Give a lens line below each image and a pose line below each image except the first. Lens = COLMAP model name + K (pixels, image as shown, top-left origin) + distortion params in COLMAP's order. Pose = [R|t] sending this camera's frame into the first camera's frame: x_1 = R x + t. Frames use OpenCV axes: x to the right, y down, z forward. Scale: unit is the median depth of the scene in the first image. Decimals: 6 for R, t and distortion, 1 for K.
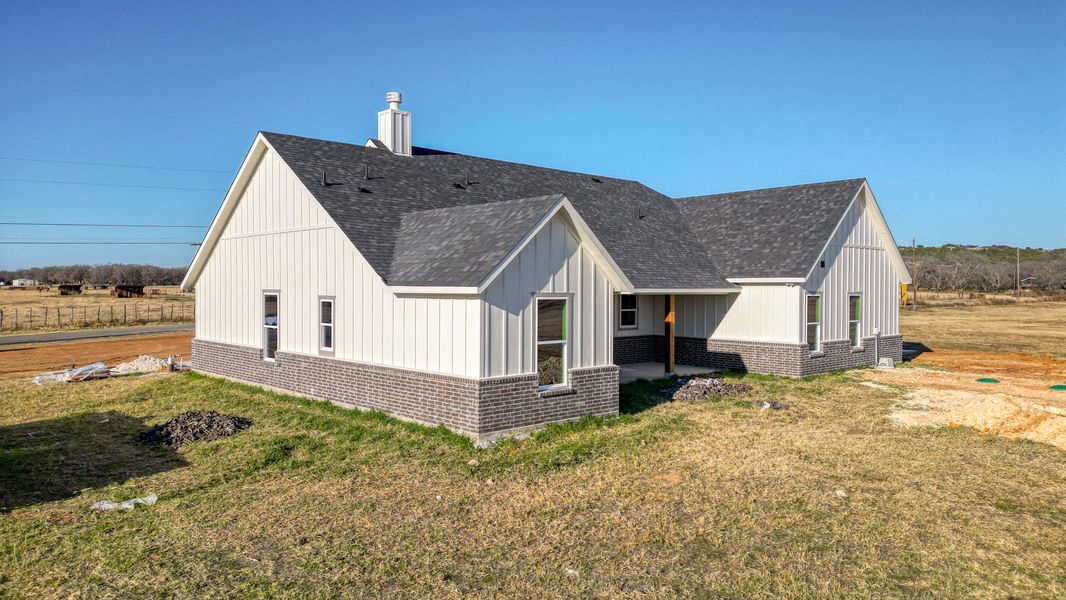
lens RADIAL K [[738.4, 0, 537.1], [0, 738.4, 301.7], [0, 0, 1]] dist [0.011701, -0.006709]
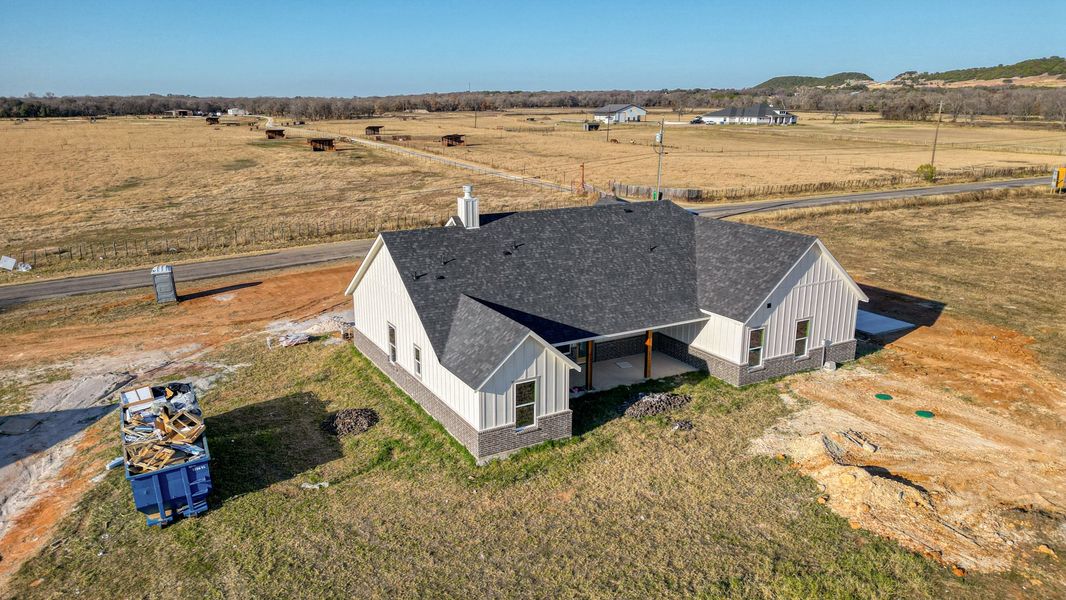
lens RADIAL K [[738.4, 0, 540.6], [0, 738.4, 295.7], [0, 0, 1]] dist [0.011701, -0.006709]
pose [[0.974388, 0.057525, -0.217392, 0.400555], [-0.005128, 0.972160, 0.234263, -0.580365], [0.224816, -0.227148, 0.947556, -0.596725]]
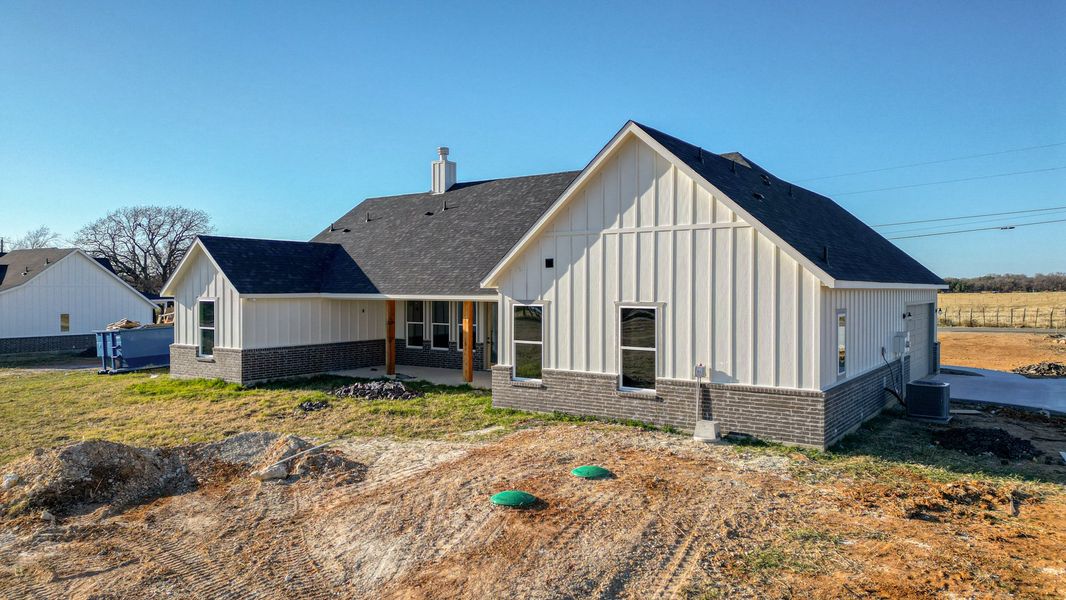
lens RADIAL K [[738.4, 0, 531.5], [0, 738.4, 296.7], [0, 0, 1]] dist [0.011701, -0.006709]
pose [[0.218481, 0.012967, -0.975755, 1.611473], [-0.012957, 0.999862, 0.010386, -0.037391], [0.975755, 0.010373, 0.218619, 1.228833]]
